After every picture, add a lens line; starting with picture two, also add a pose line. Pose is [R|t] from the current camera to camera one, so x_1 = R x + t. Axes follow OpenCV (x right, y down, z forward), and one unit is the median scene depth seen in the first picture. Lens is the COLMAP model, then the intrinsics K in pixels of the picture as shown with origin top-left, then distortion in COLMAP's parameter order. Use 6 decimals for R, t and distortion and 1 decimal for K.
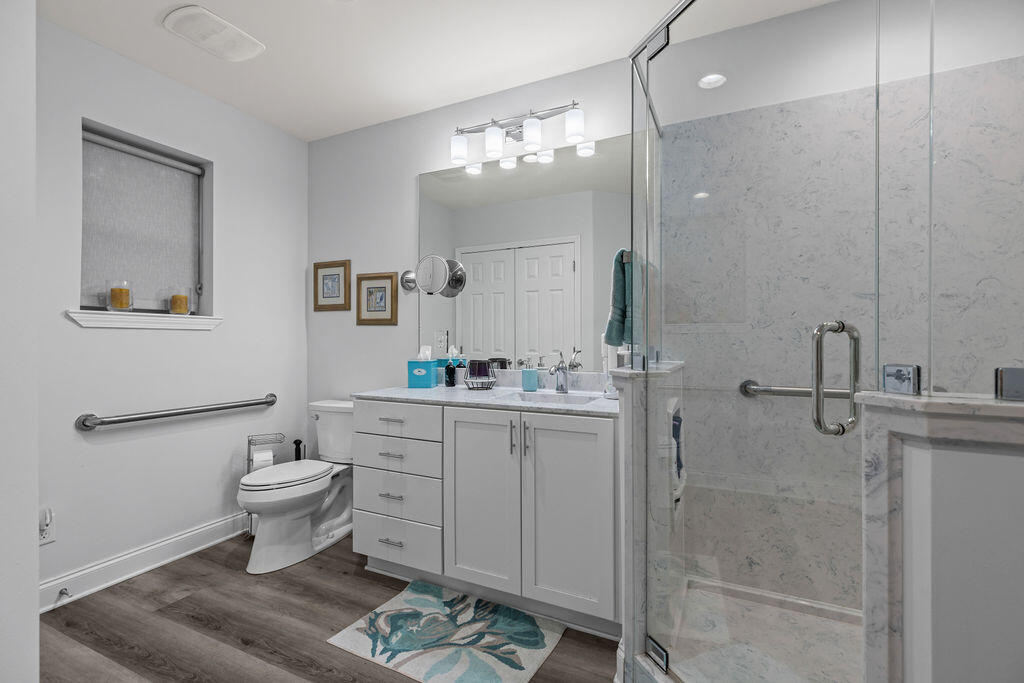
lens RADIAL K [[458.4, 0, 513.0], [0, 458.4, 345.0], [0, 0, 1]] dist [0.007074, -0.001078]
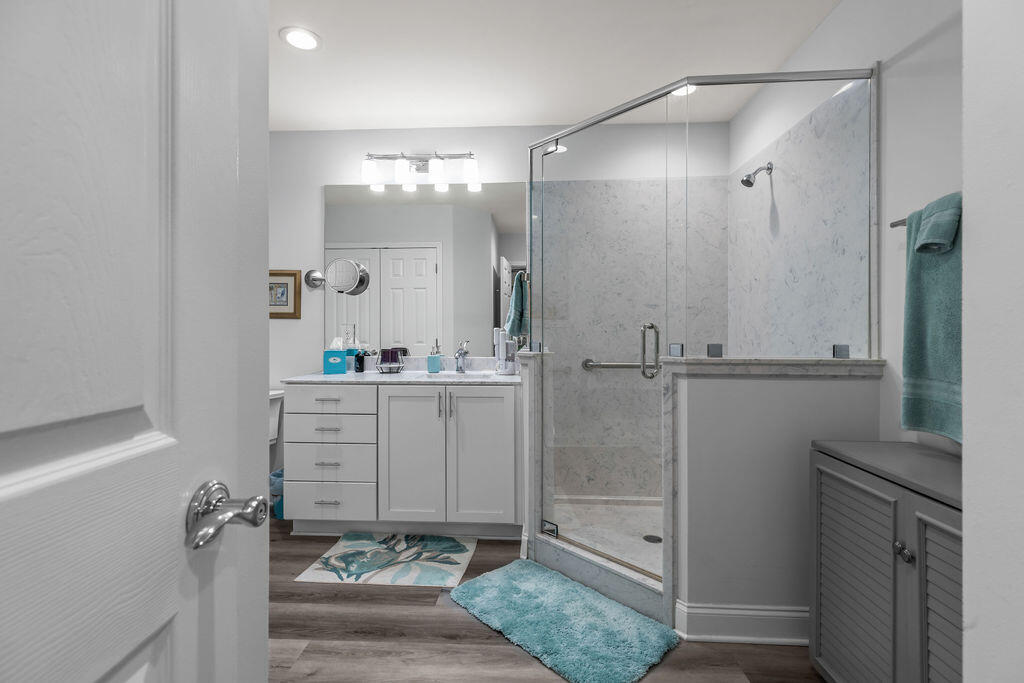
lens RADIAL K [[458.4, 0, 512.4], [0, 458.4, 339.0], [0, 0, 1]] dist [0.007074, -0.001078]
pose [[0.921949, -0.004160, 0.387288, -0.304066], [0.002971, 0.999989, 0.003667, 0.003858], [-0.387299, -0.002230, 0.921952, -0.301348]]
